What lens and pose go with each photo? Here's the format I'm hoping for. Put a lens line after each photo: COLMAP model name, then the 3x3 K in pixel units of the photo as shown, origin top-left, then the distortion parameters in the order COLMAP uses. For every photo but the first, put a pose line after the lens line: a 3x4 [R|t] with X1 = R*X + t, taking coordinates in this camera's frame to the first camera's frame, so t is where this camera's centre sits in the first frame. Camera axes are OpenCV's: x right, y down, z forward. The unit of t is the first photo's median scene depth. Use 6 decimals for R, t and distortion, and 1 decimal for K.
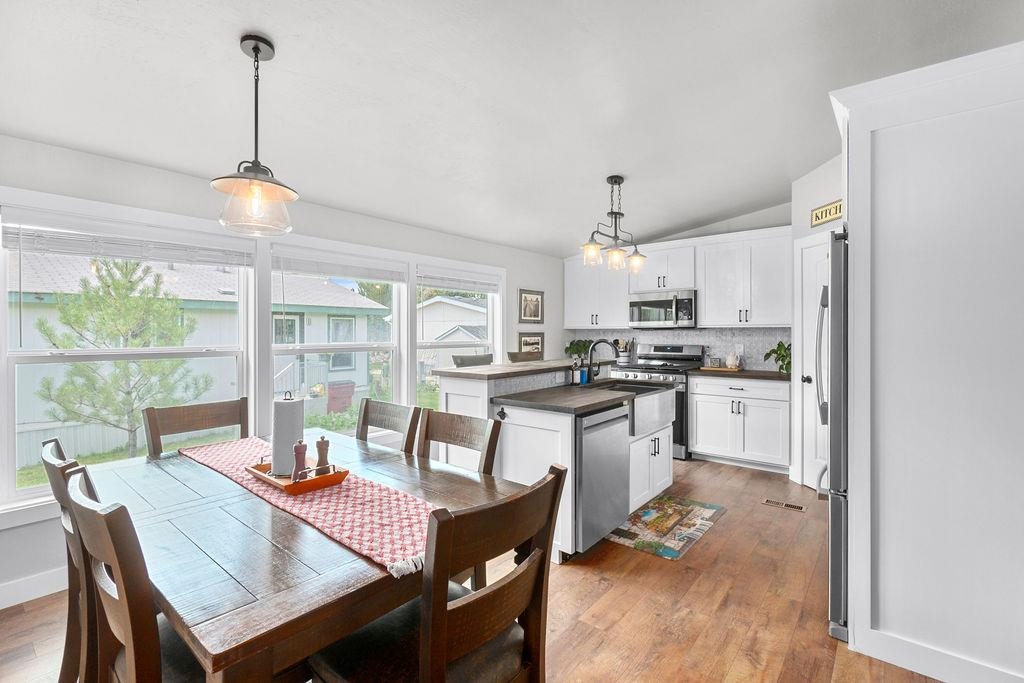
lens RADIAL K [[459.8, 0, 509.8], [0, 459.8, 338.4], [0, 0, 1]] dist [0.009336, -0.004715]
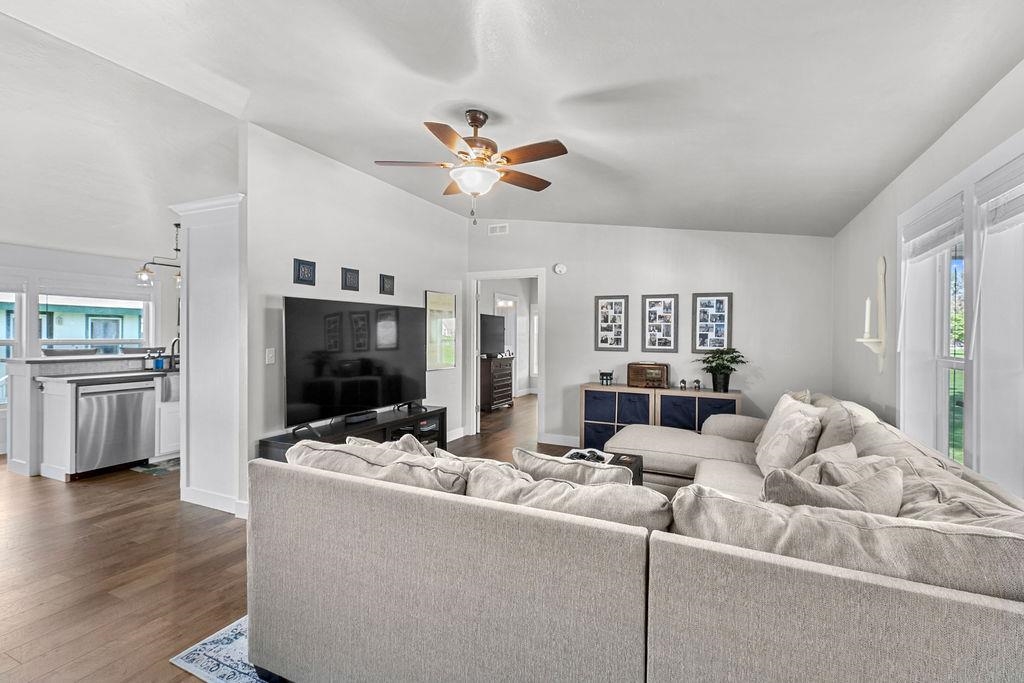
lens RADIAL K [[459.8, 0, 514.6], [0, 459.8, 336.0], [0, 0, 1]] dist [0.009336, -0.004715]
pose [[0.964692, 0.007681, 0.263268, 0.677083], [-0.004258, 0.999899, -0.013569, 0.009742], [-0.263346, 0.011969, 0.964627, -0.524751]]
